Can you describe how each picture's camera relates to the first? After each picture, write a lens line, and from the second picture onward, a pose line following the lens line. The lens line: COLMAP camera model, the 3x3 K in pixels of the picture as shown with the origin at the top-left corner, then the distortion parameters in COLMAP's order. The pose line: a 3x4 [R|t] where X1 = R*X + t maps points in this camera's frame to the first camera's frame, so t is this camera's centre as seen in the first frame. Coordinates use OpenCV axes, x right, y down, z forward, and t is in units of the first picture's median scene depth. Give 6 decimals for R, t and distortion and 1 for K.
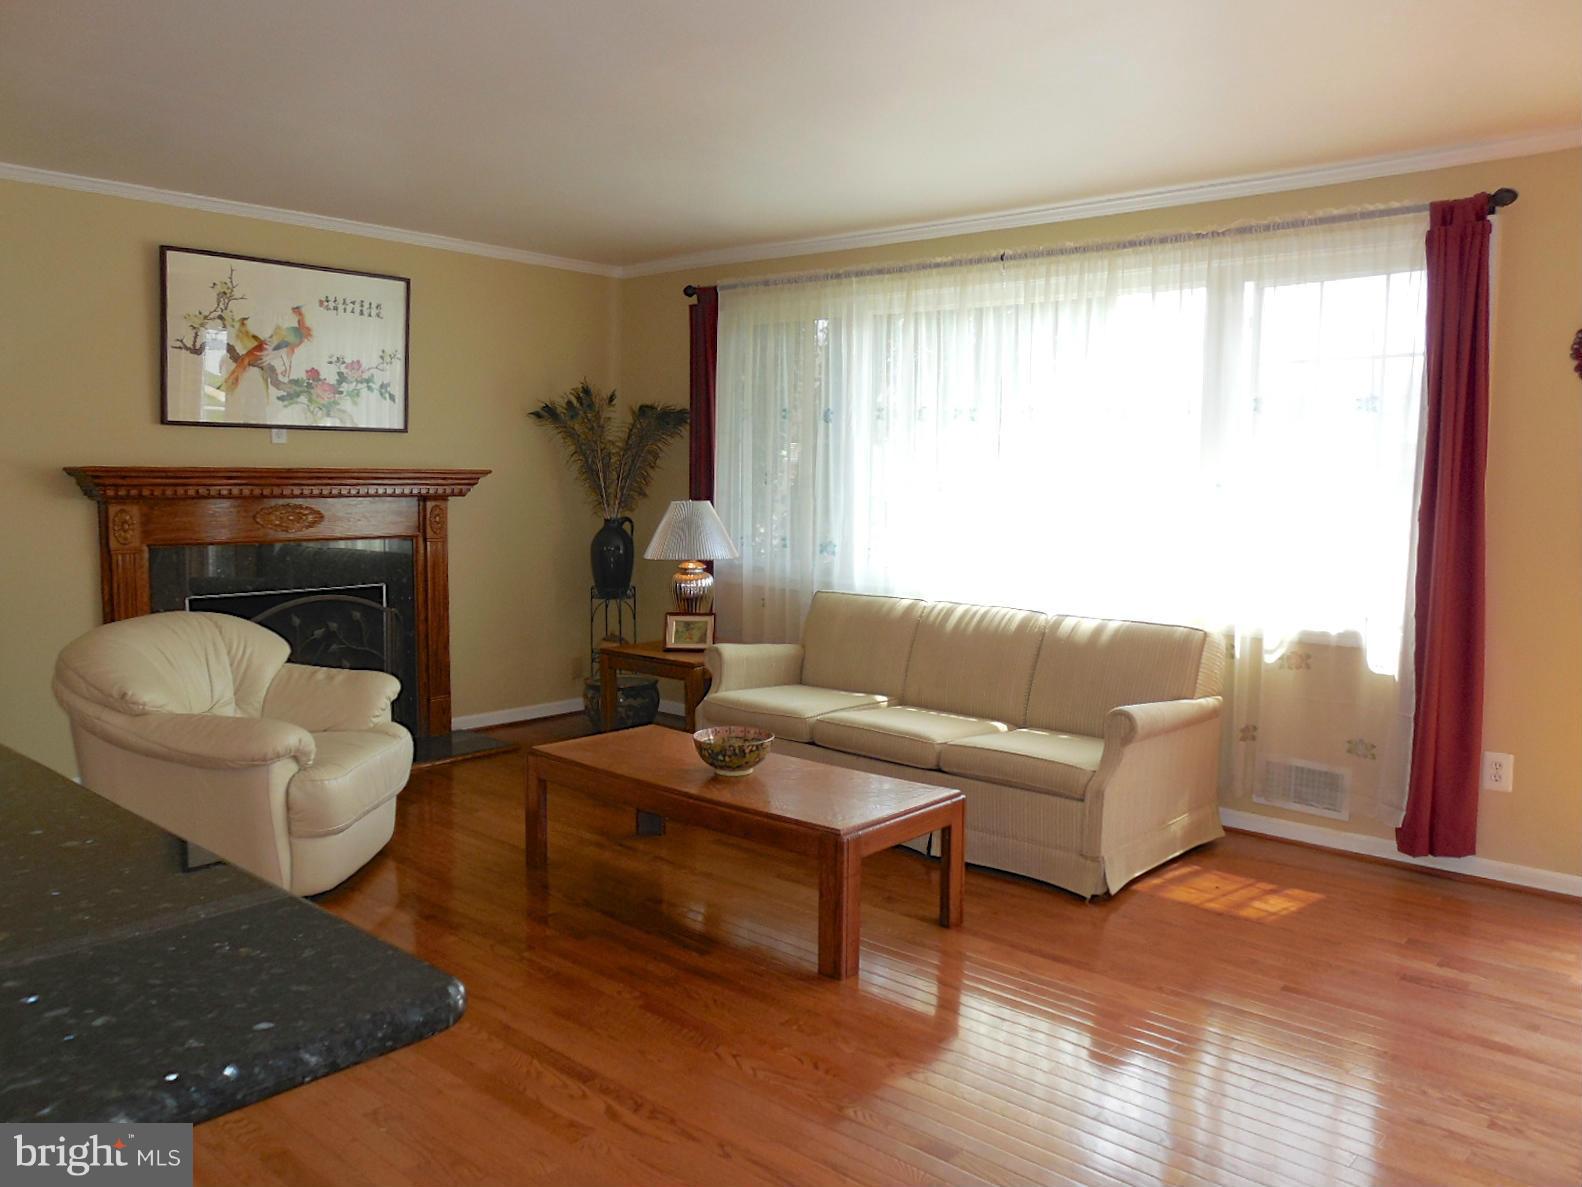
lens RADIAL K [[1294.4, 0, 791.0], [0, 1294.4, 593.5], [0, 0, 1]] dist [-0.081129, 0.118955]
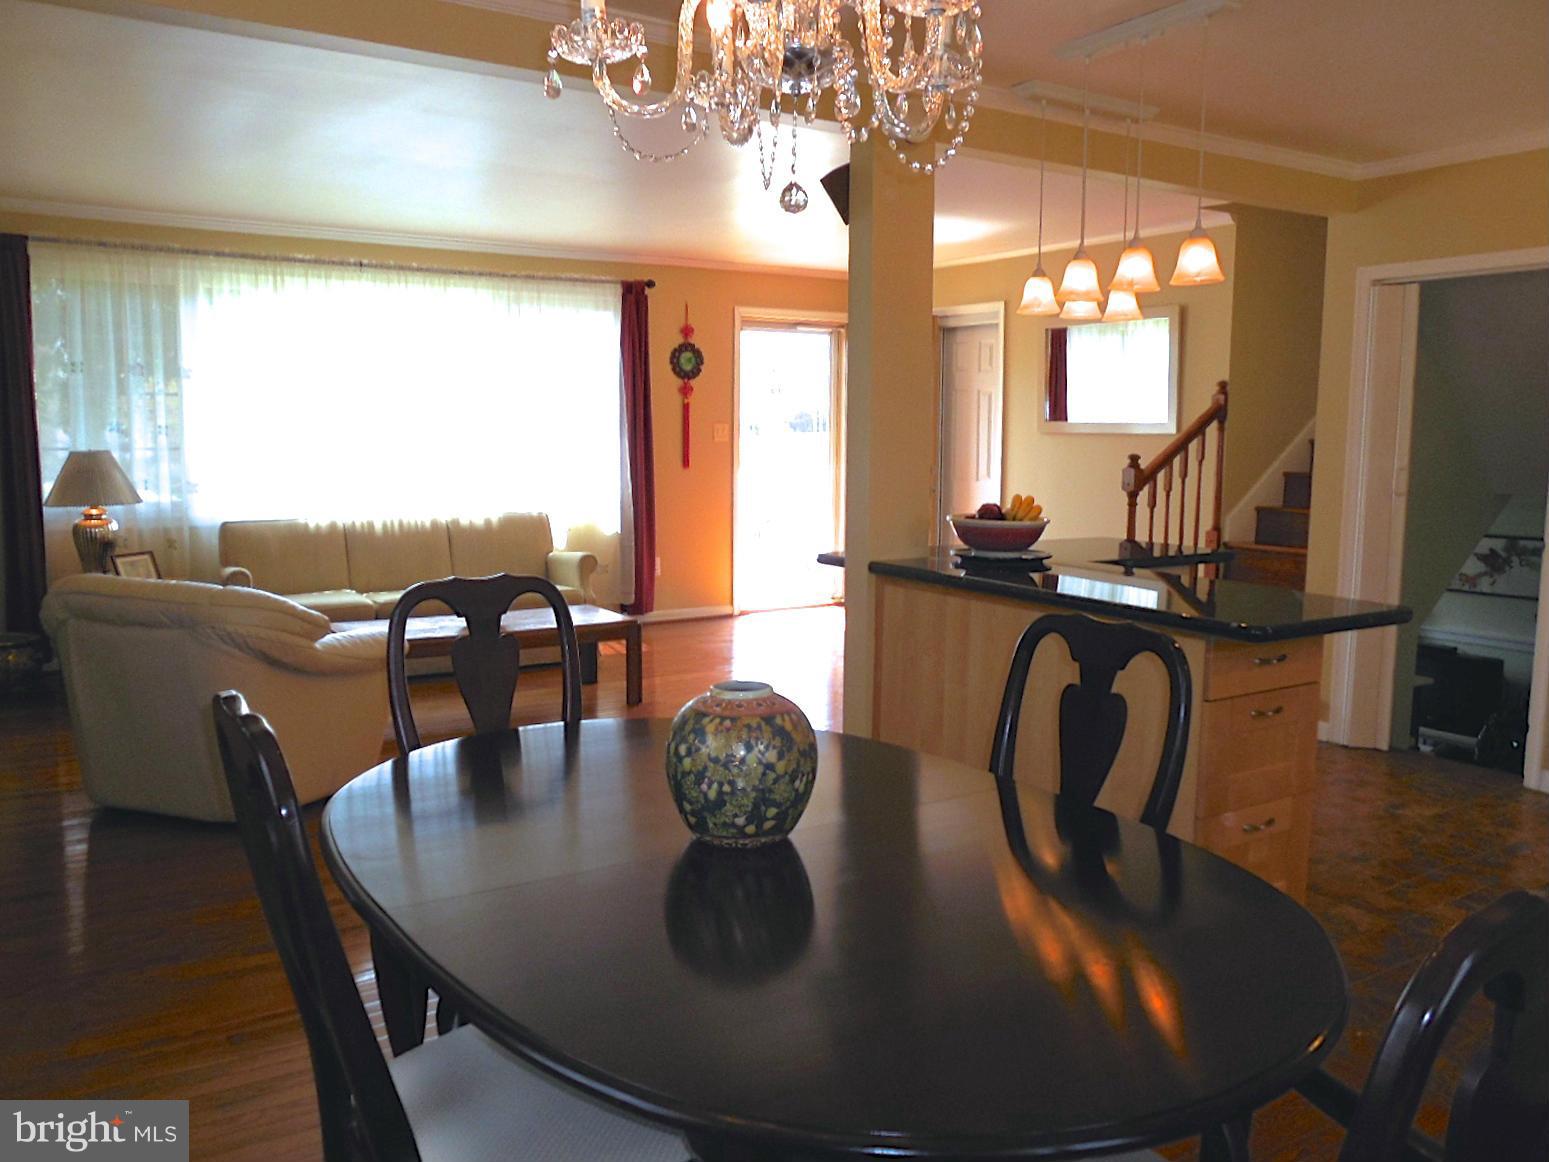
lens RADIAL K [[1278.2, 0, 784.7], [0, 1278.2, 579.5], [0, 0, 1]] dist [-0.069796, 0.069996]
pose [[0.249241, -0.119973, 0.960981, -1.025066], [0.087900, 0.991004, 0.100923, -0.019993], [-0.964444, 0.059316, 0.257545, 0.213058]]
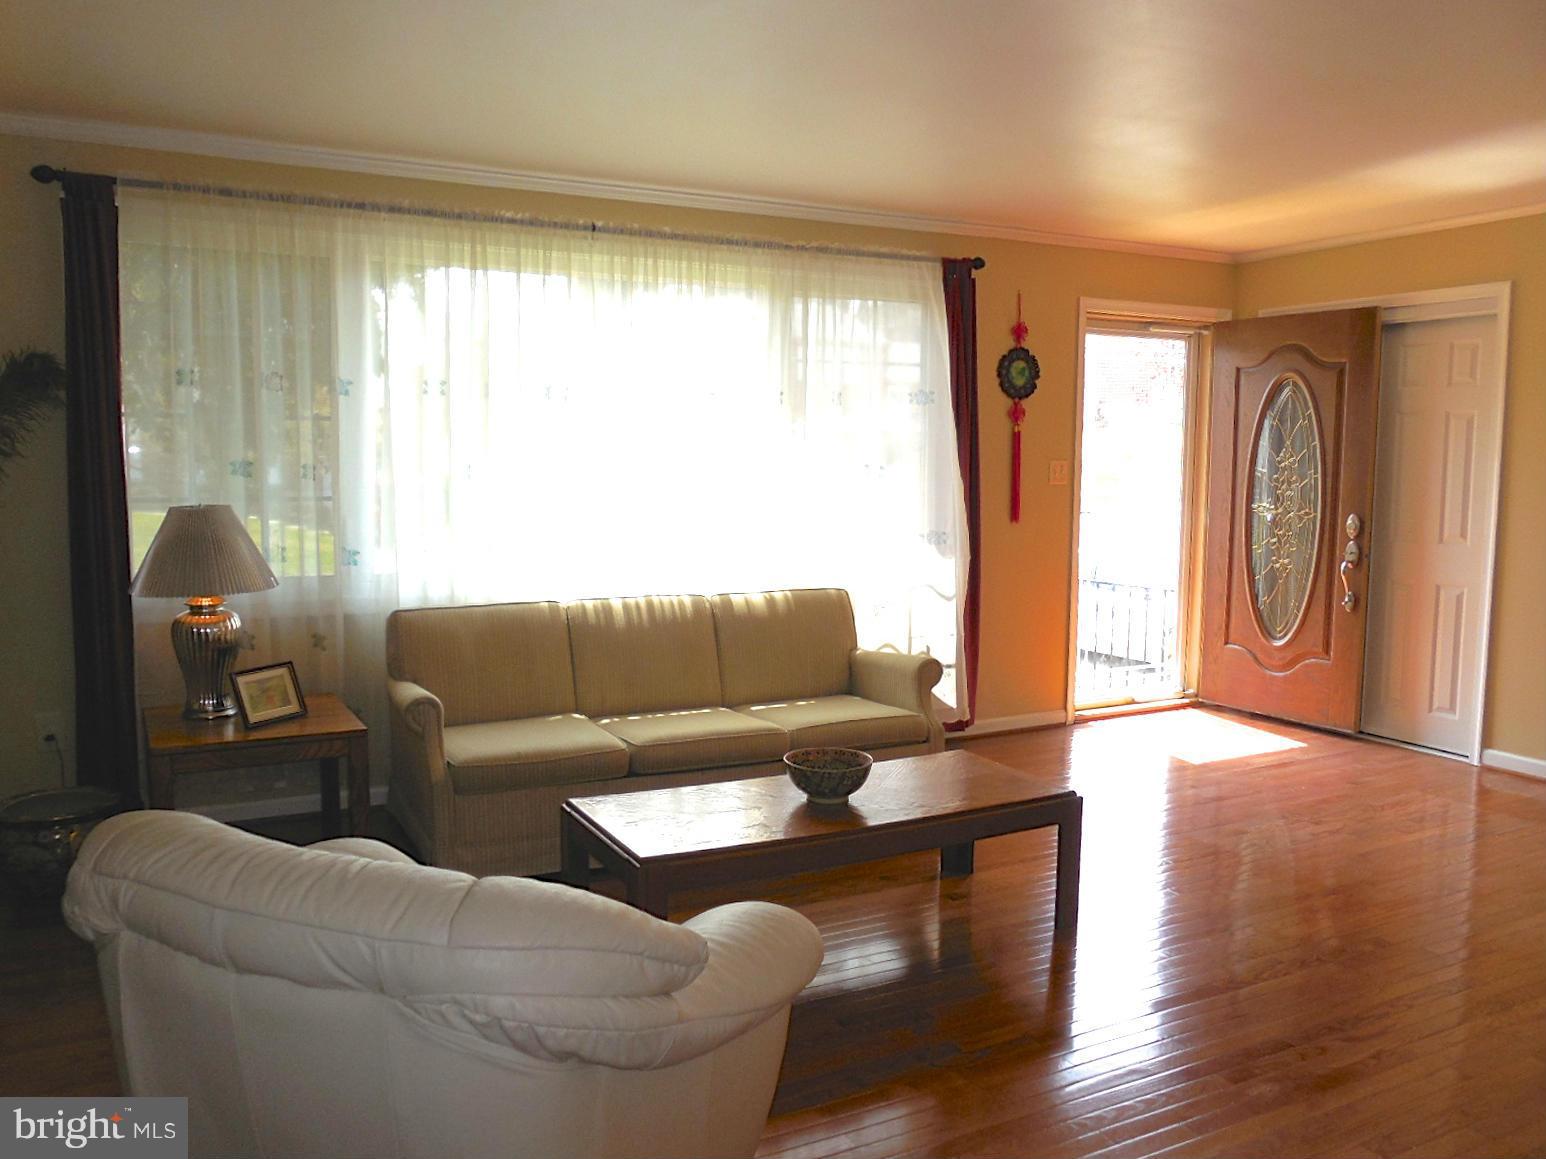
lens RADIAL K [[1265.0, 0, 773.0], [0, 1265.0, 579.5], [0, 0, 1]] dist [-0.081129, 0.118955]
pose [[0.336126, -0.098112, 0.936693, -0.648881], [0.087419, 0.993516, 0.072694, -0.056777], [-0.937751, 0.057450, 0.342523, 0.544996]]
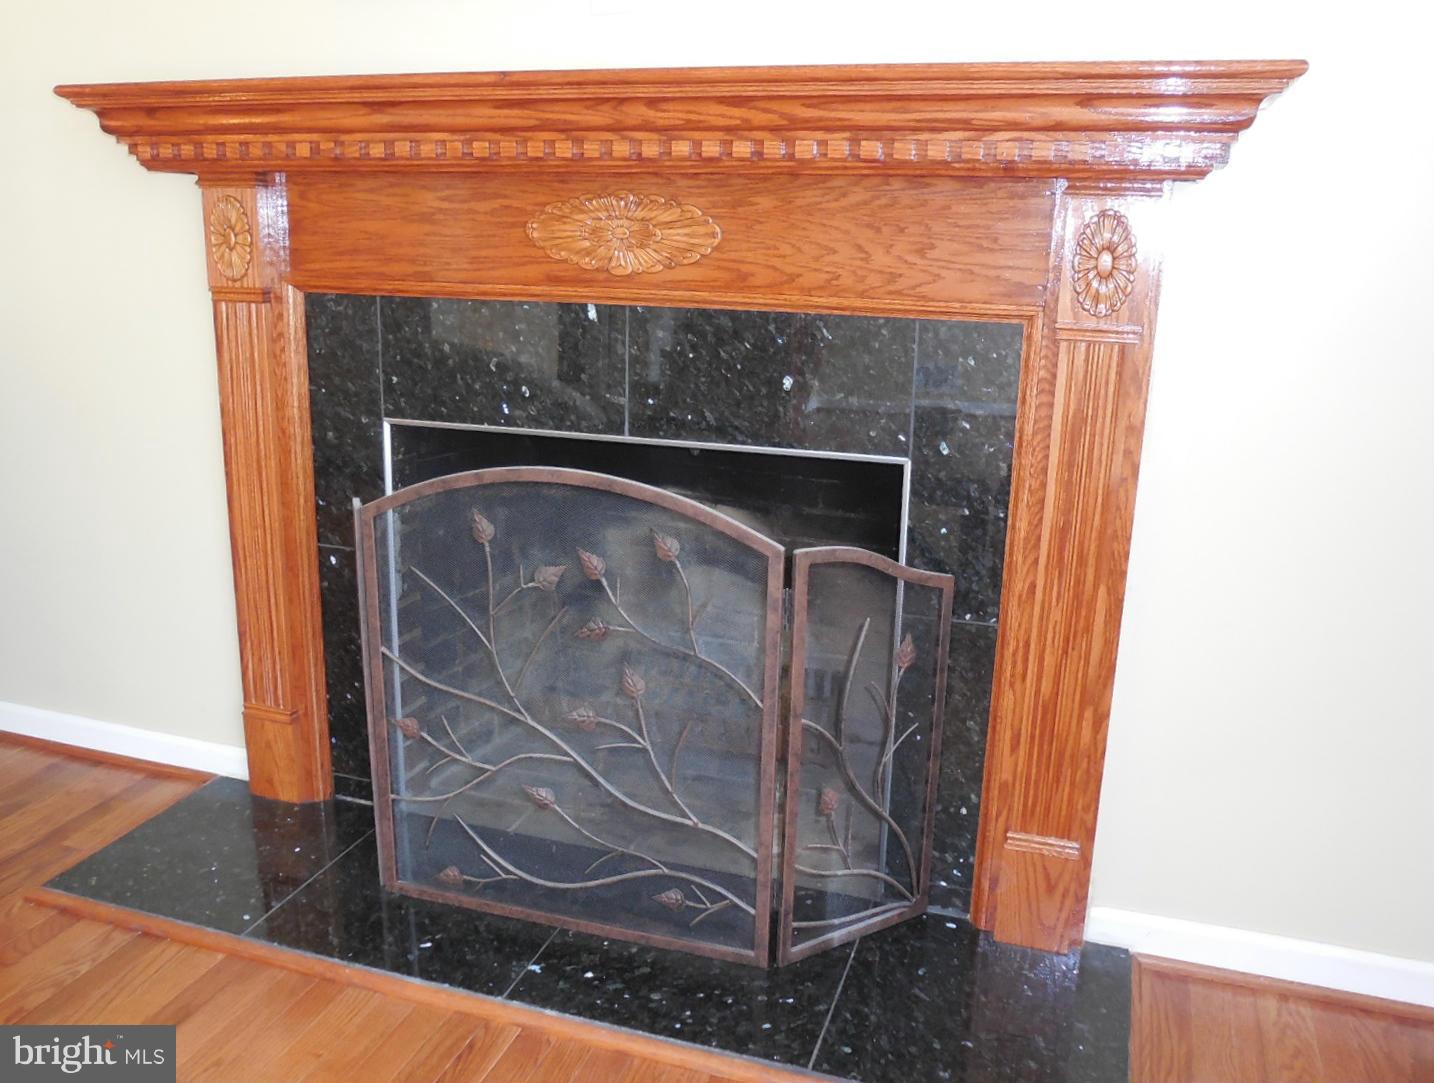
lens RADIAL K [[1183.3, 0, 726.4], [0, 1183.3, 540.1], [0, 0, 1]] dist [-0.069796, 0.069996]
pose [[0.409401, 0.237749, -0.880833, -0.074353], [-0.103378, 0.971321, 0.214125, -0.050550], [0.906479, 0.003396, 0.422238, 0.912824]]
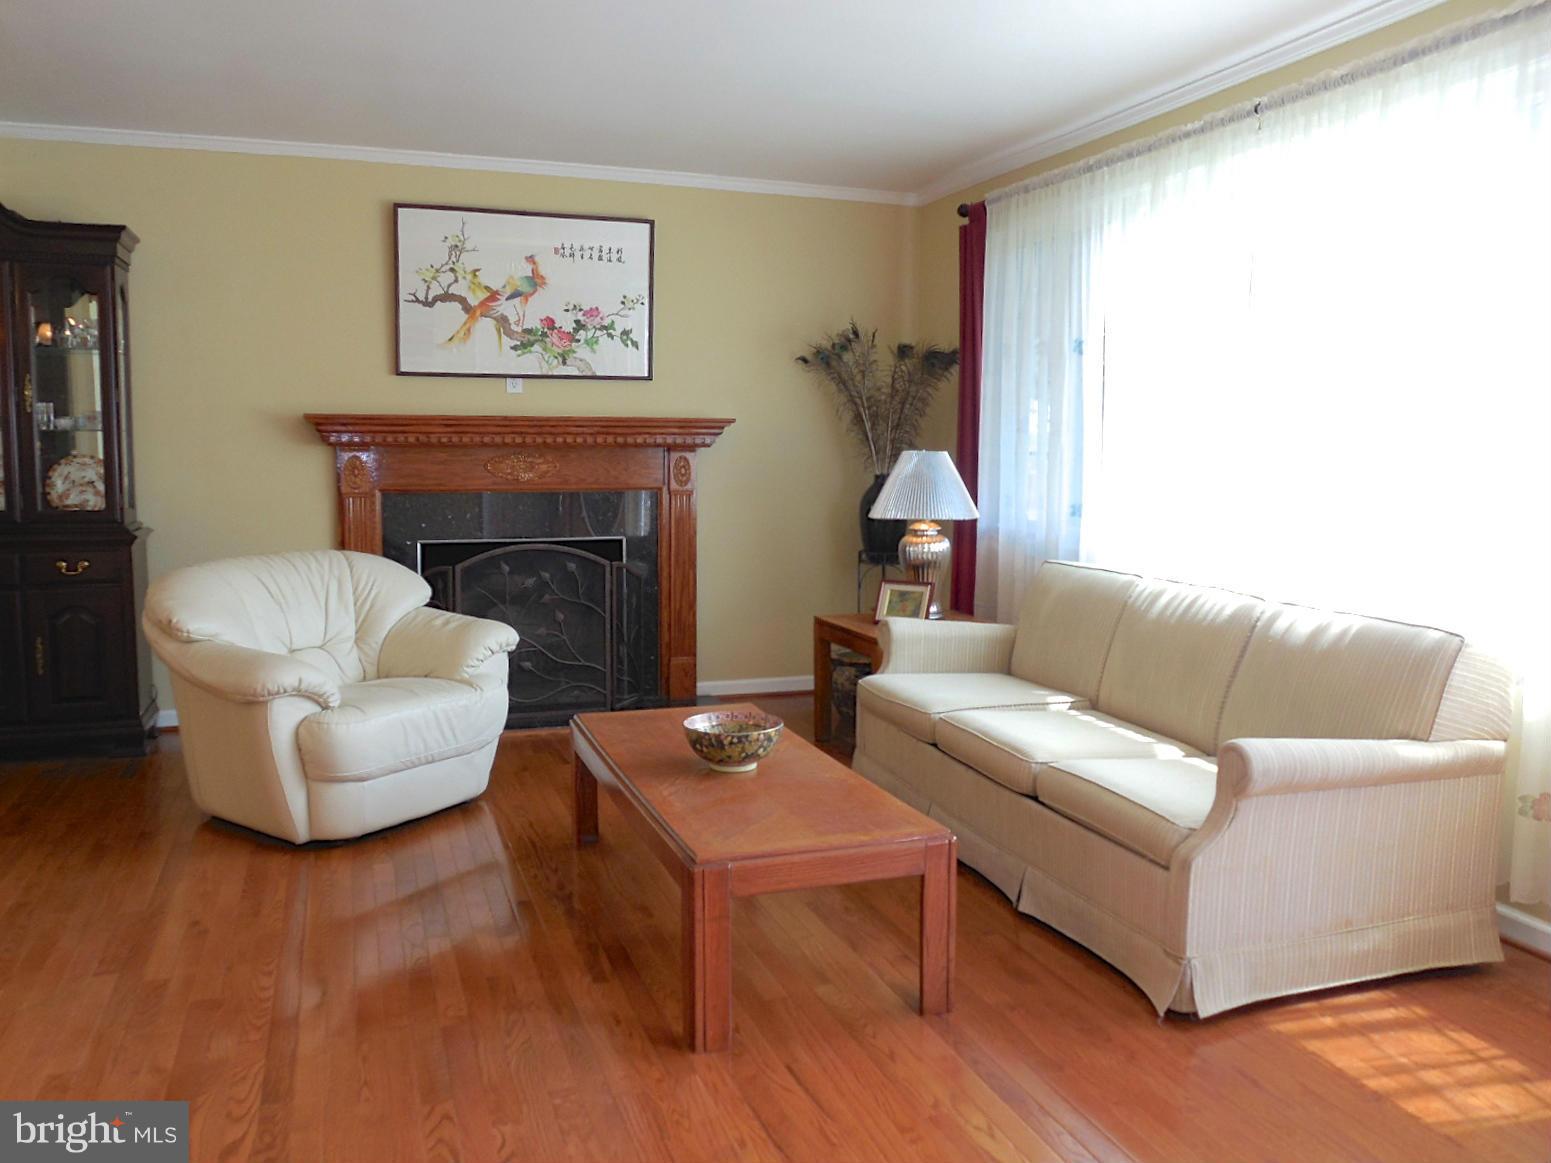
lens RADIAL K [[1272.5, 0, 731.2], [0, 1272.5, 579.6], [0, 0, 1]] dist [-0.070149, 0.059059]
pose [[0.862831, 0.047368, -0.503269, 0.263002], [-0.044229, 0.998856, 0.018183, 0.004206], [0.503554, 0.006570, 0.863939, 0.228921]]
